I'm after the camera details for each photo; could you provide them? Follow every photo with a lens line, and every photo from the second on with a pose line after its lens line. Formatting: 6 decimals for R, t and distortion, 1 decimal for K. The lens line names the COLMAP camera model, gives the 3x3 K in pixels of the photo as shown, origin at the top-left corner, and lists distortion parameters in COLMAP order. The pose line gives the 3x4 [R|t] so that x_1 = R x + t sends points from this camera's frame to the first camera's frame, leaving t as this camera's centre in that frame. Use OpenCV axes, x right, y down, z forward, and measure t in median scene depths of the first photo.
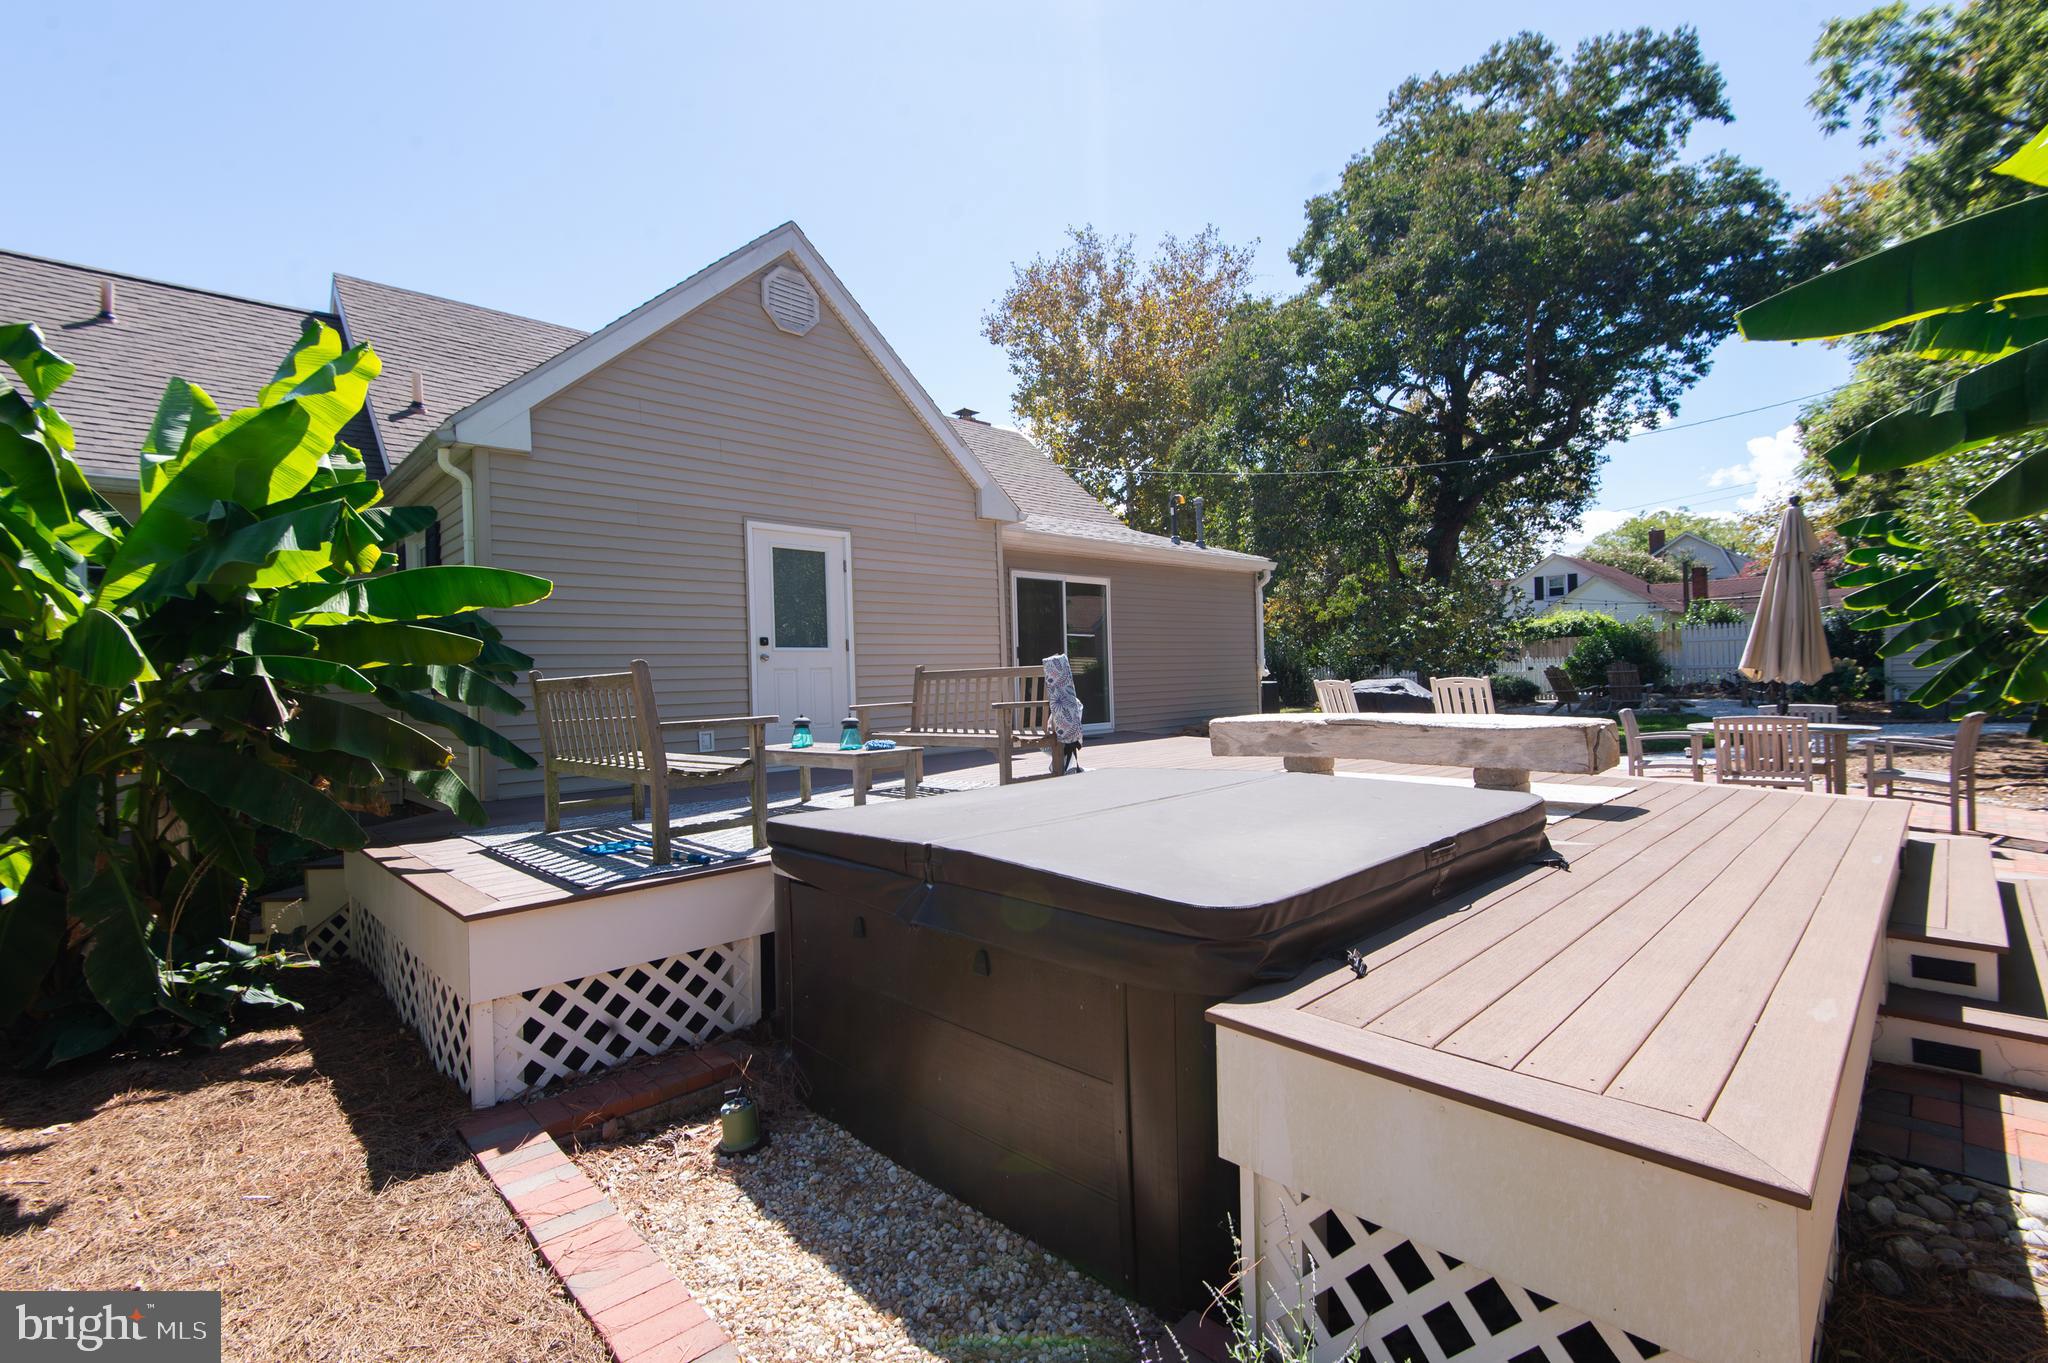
lens RADIAL K [[906.9, 0, 1025.9], [0, 906.9, 669.7], [0, 0, 1]] dist [-0.000854, -0.003186]
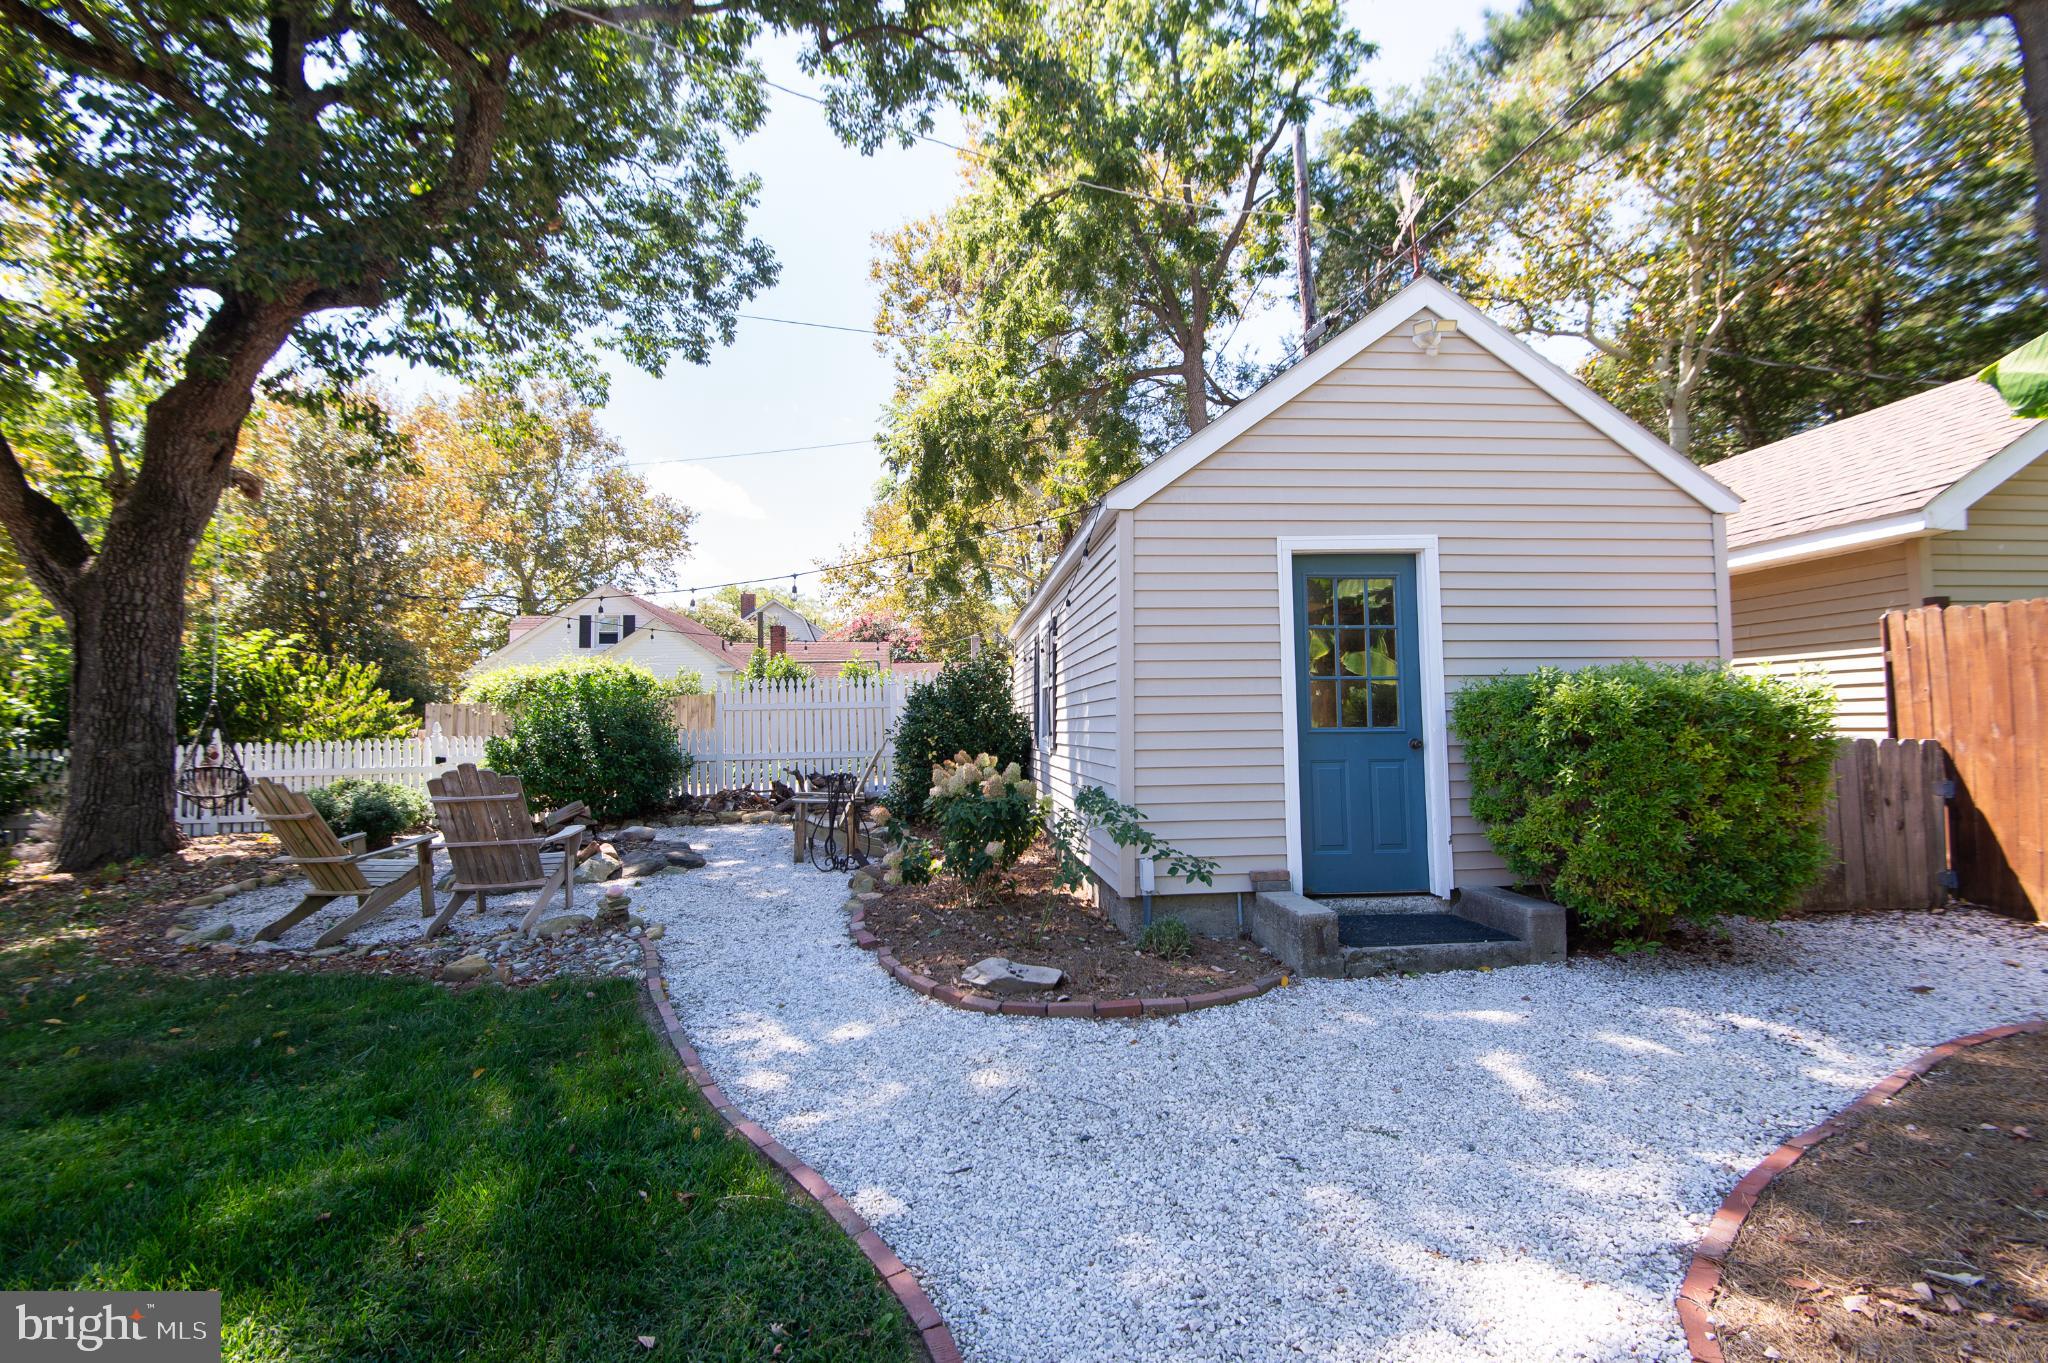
lens RADIAL K [[906.9, 0, 1024.4], [0, 906.9, 675.6], [0, 0, 1]] dist [-0.000854, -0.003186]
pose [[0.631136, 0.055154, 0.773709, 0.366218], [-0.004653, 0.997720, -0.067327, -0.014967], [-0.775658, 0.038892, 0.629954, 0.449161]]
